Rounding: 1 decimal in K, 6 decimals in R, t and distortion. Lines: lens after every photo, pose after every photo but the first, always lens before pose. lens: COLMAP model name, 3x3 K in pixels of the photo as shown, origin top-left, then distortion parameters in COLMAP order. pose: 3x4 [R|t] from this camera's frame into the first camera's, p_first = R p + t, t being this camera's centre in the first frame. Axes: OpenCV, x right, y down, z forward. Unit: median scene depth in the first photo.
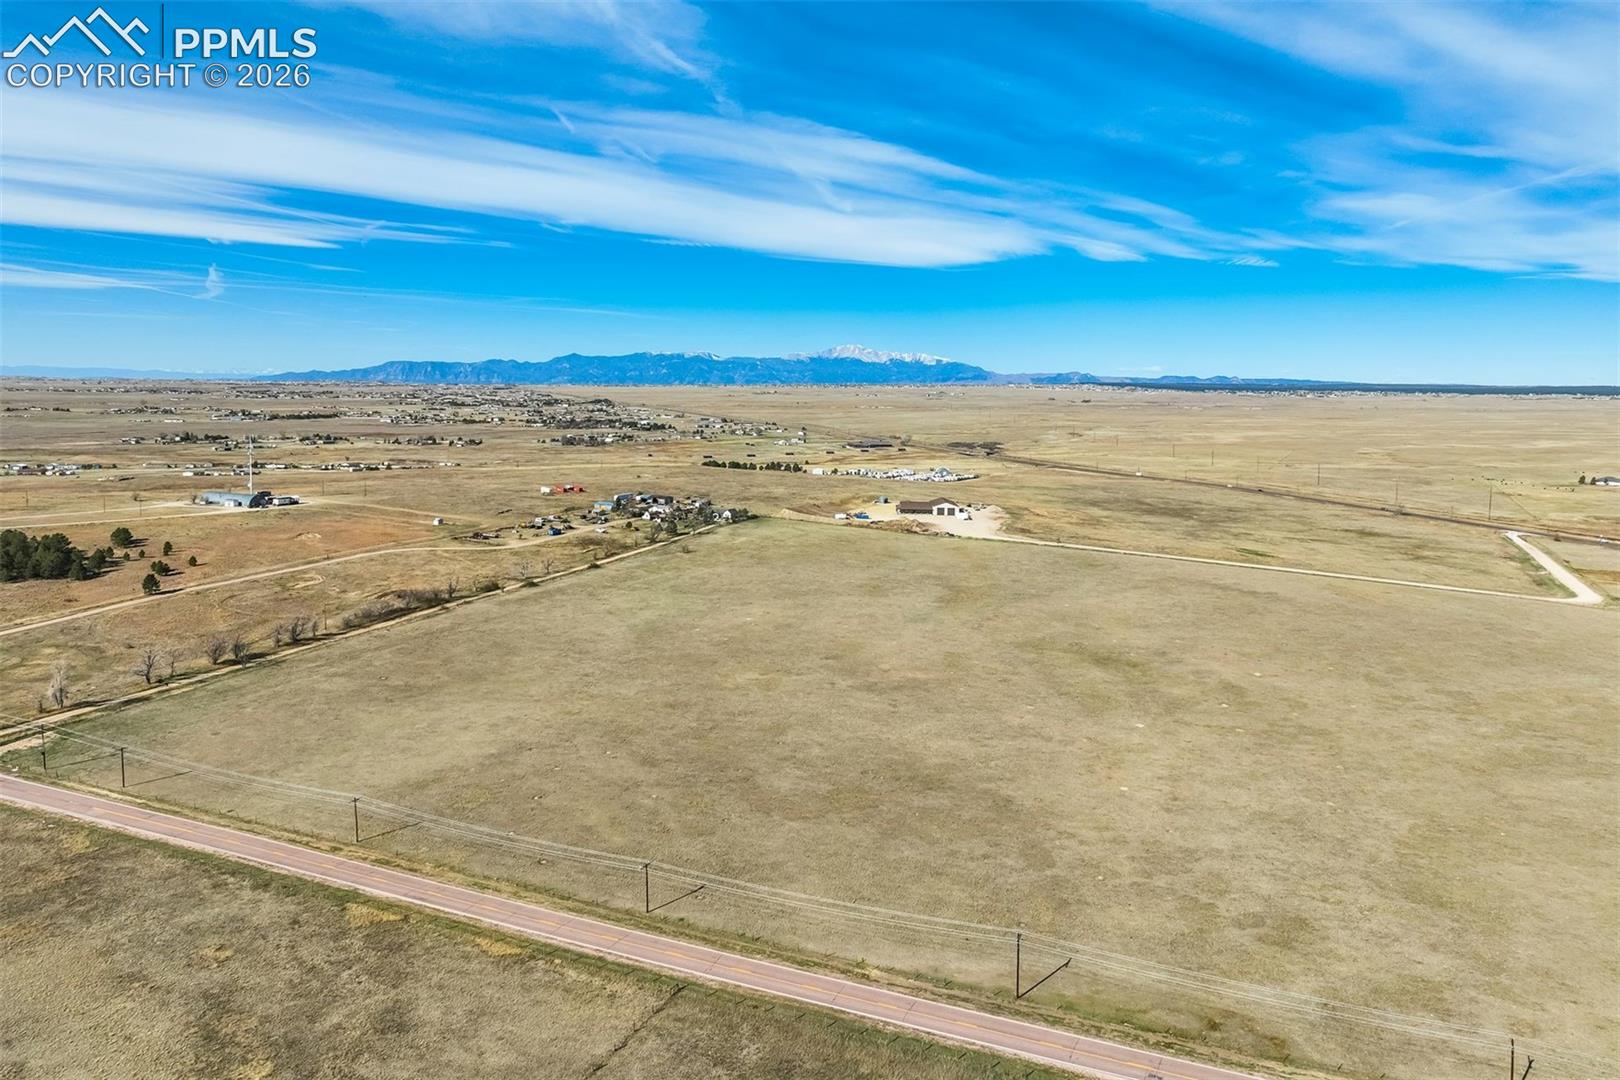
lens RADIAL K [[1170.4, 0, 798.1], [0, 1170.4, 507.4], [0, 0, 1]] dist [-0.000063, 0.015051]
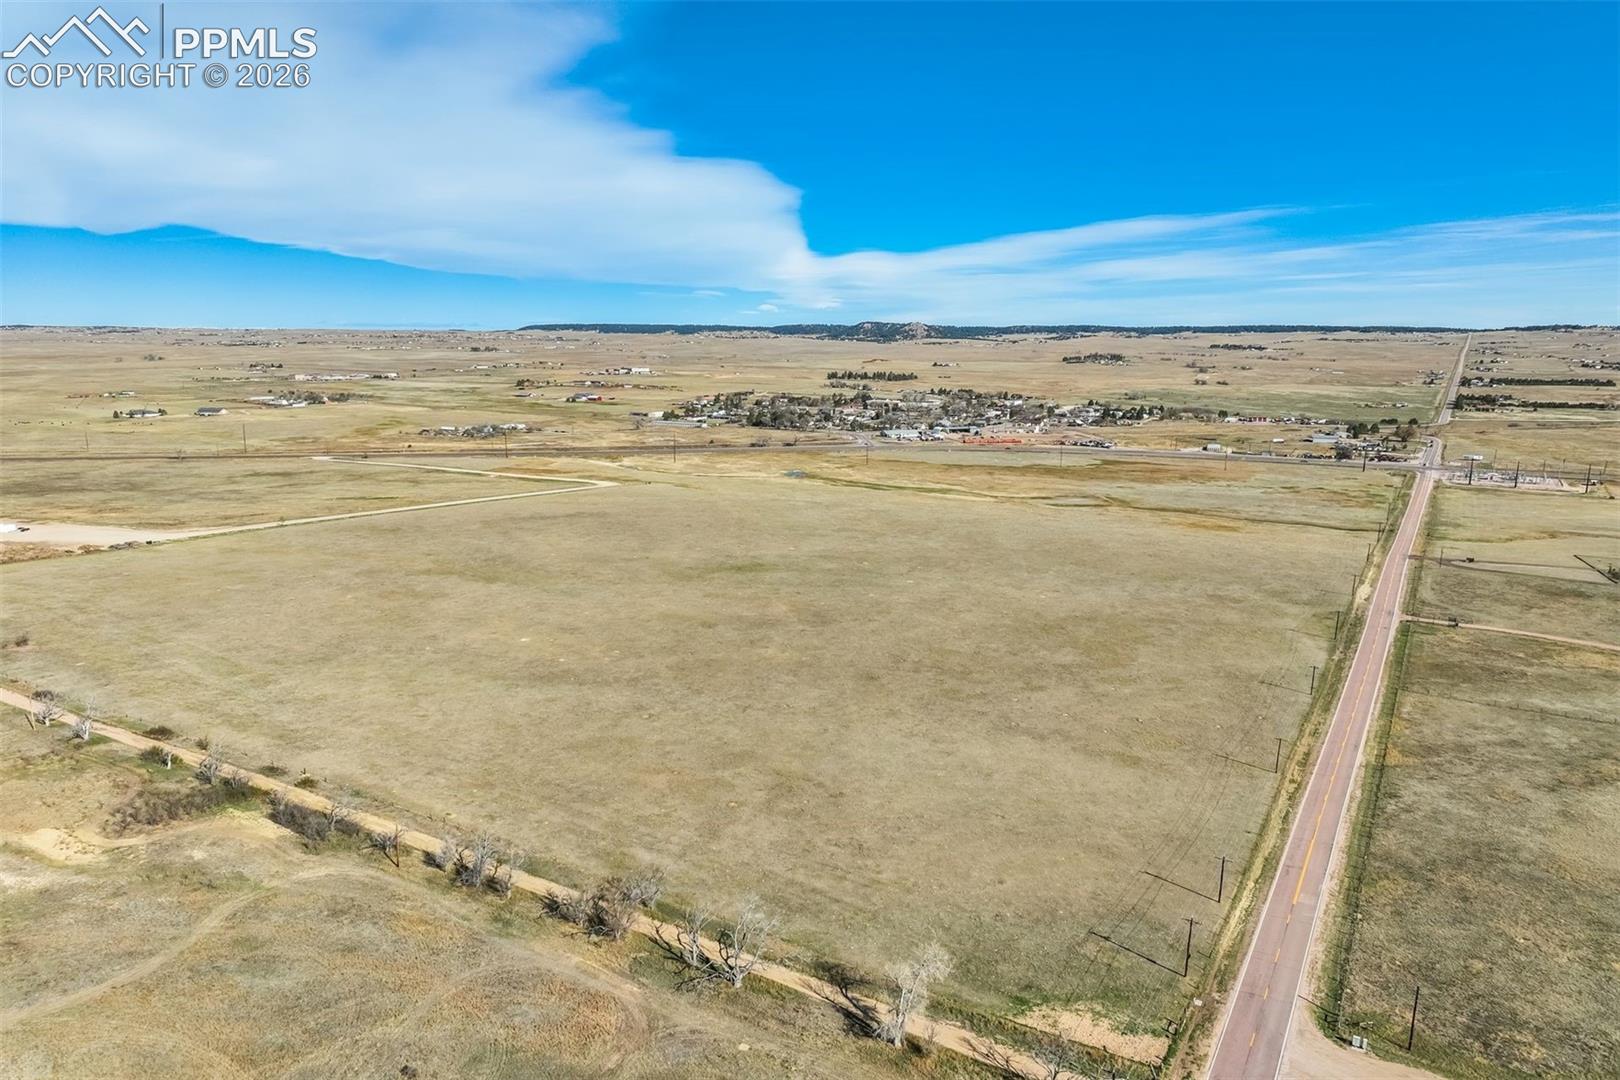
lens RADIAL K [[1128.6, 0, 876.1], [0, 1128.6, 541.6], [0, 0, 1]] dist [0.006535, -0.000091]
pose [[0.079922, -0.194915, 0.977558, -0.725192], [0.114845, 0.975965, 0.185208, -0.081221], [-0.990163, 0.097466, 0.100387, 0.653635]]
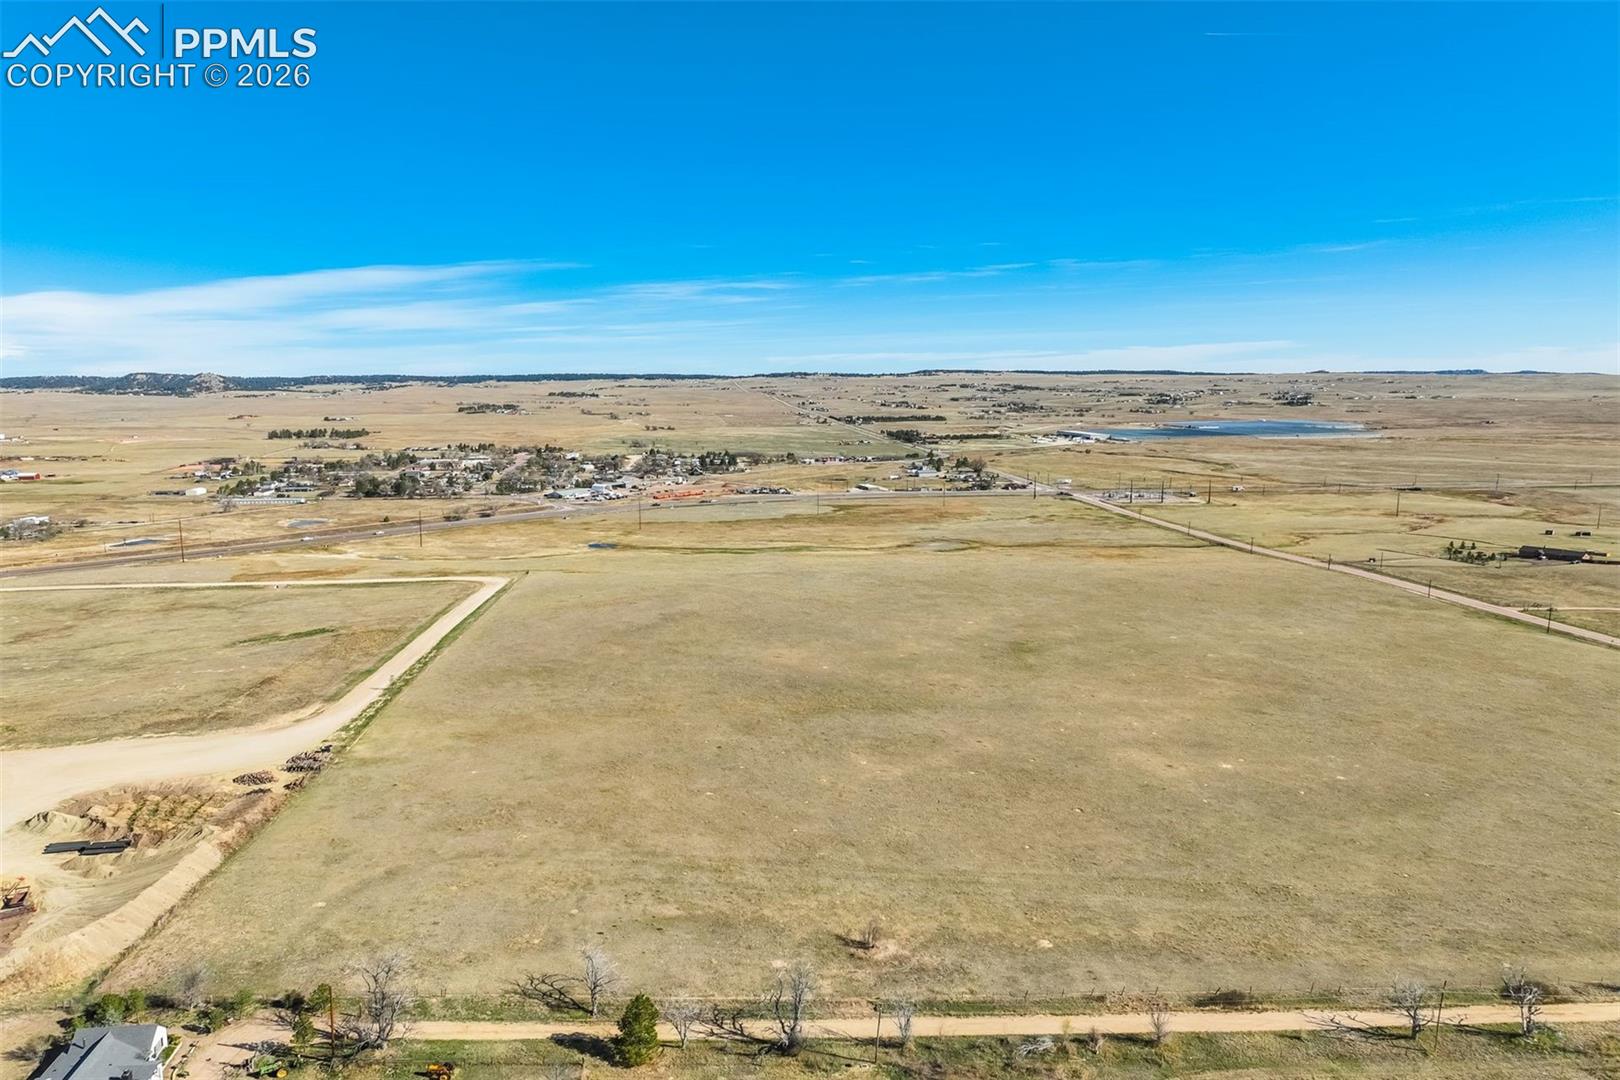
lens RADIAL K [[1056.1, 0, 810.8], [0, 1056.1, 608.1], [0, 0, 1]] dist [0.005200, 0.000614]
pose [[-0.479100, -0.195243, 0.855771, -0.401161], [0.104820, 0.955245, 0.276622, -0.170807], [-0.871479, 0.222231, -0.437192, 1.383339]]
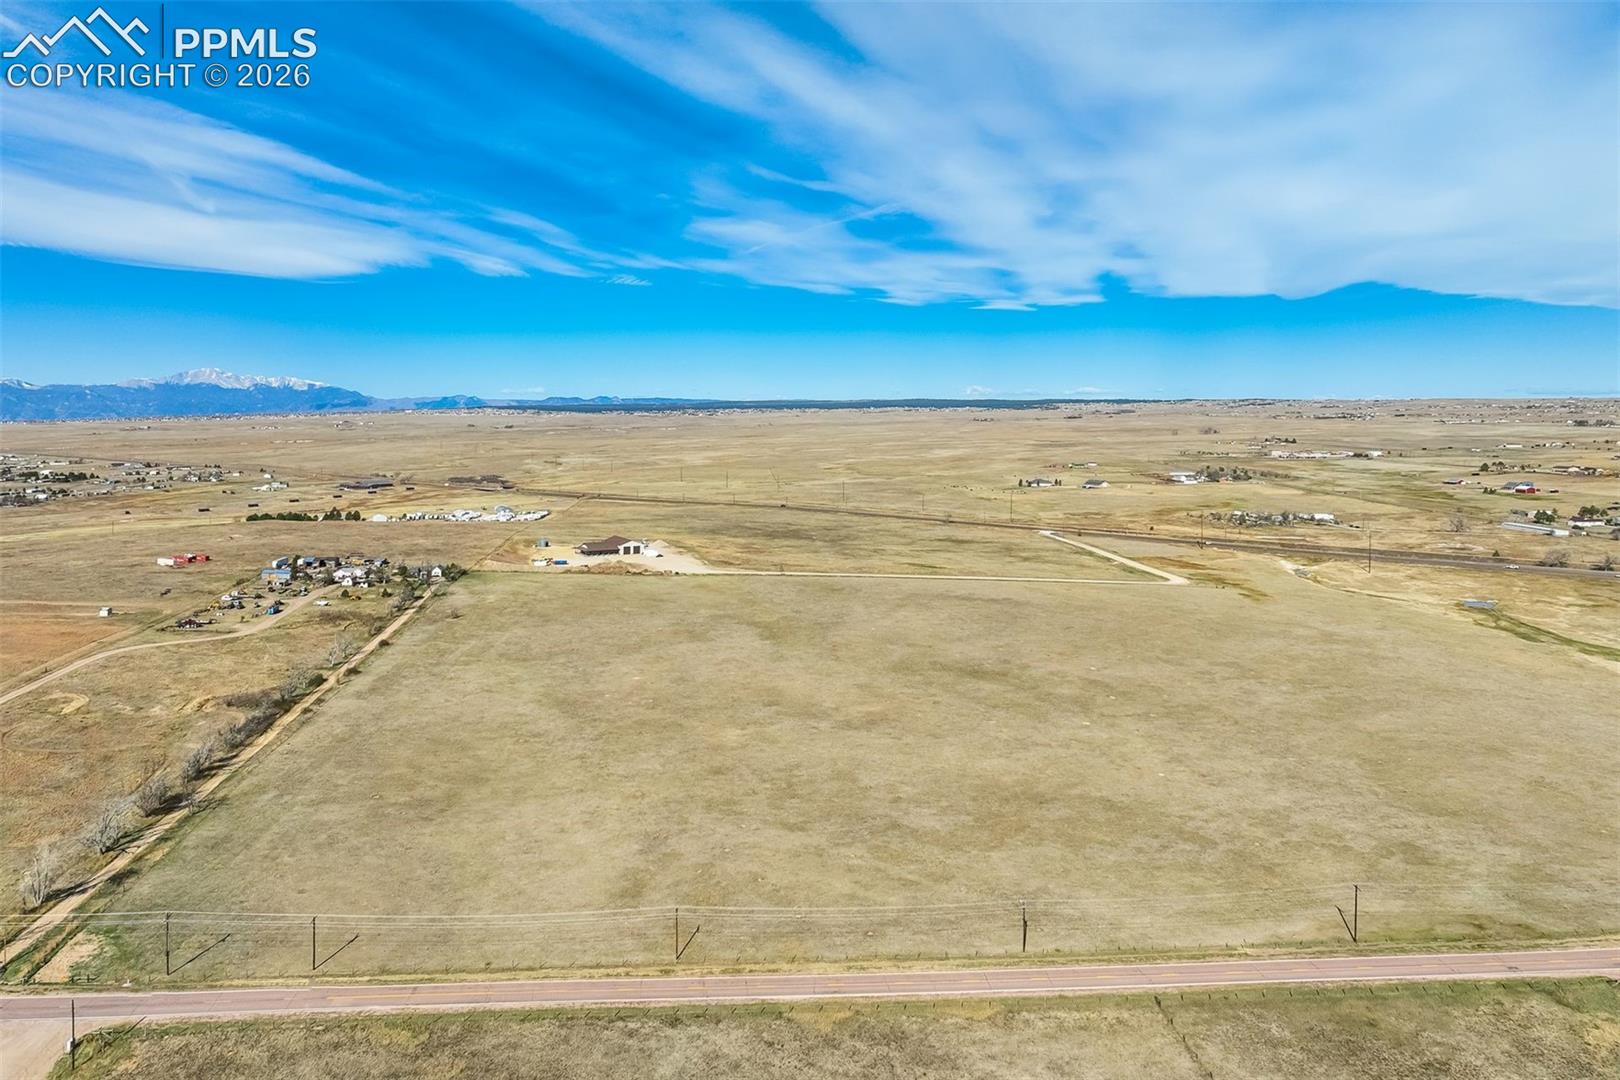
lens RADIAL K [[1179.1, 0, 746.1], [0, 1179.1, 670.1], [0, 0, 1]] dist [0.006764, 0.010799]
pose [[0.887013, -0.123843, 0.444828, -0.378278], [0.072179, 0.988707, 0.131333, -0.032014], [-0.456069, -0.084386, 0.885935, 0.086941]]
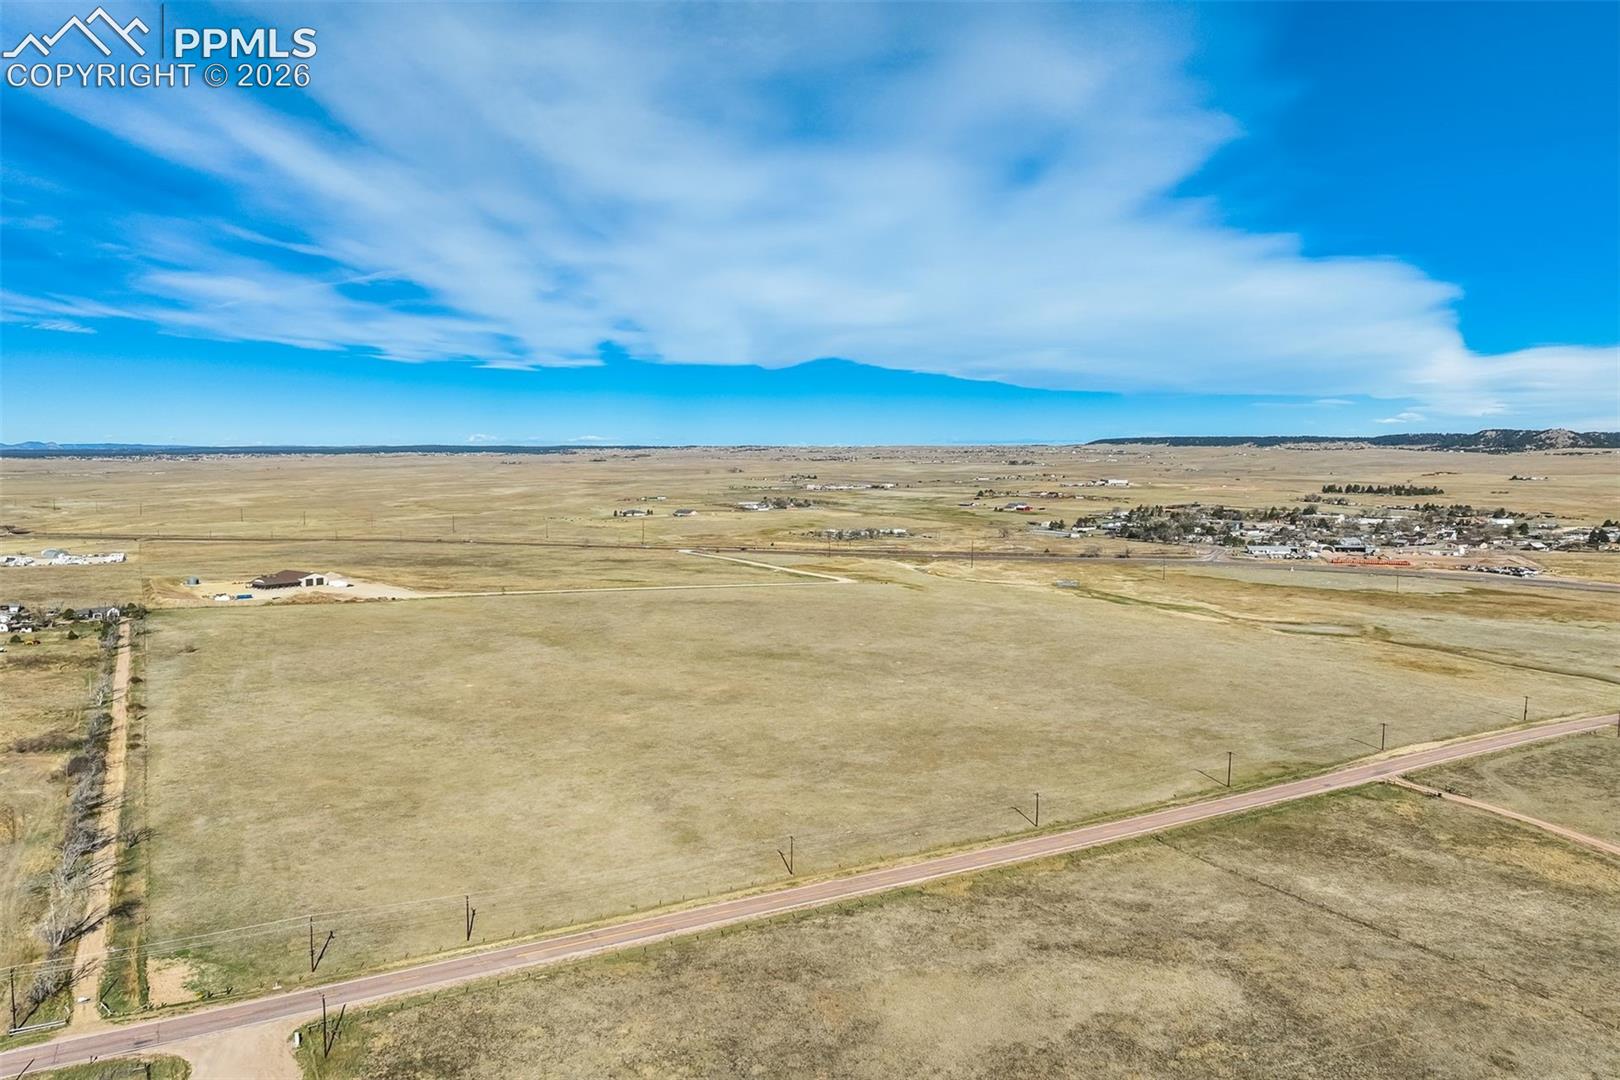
lens RADIAL K [[1184.2, 0, 810.0], [0, 1184.2, 540.0], [0, 0, 1]] dist [0.001579, 0.007631]
pose [[0.587376, -0.080874, 0.805263, -0.617789], [0.110513, 0.993689, 0.019187, -0.010649], [-0.801734, 0.077723, 0.592607, 0.188634]]
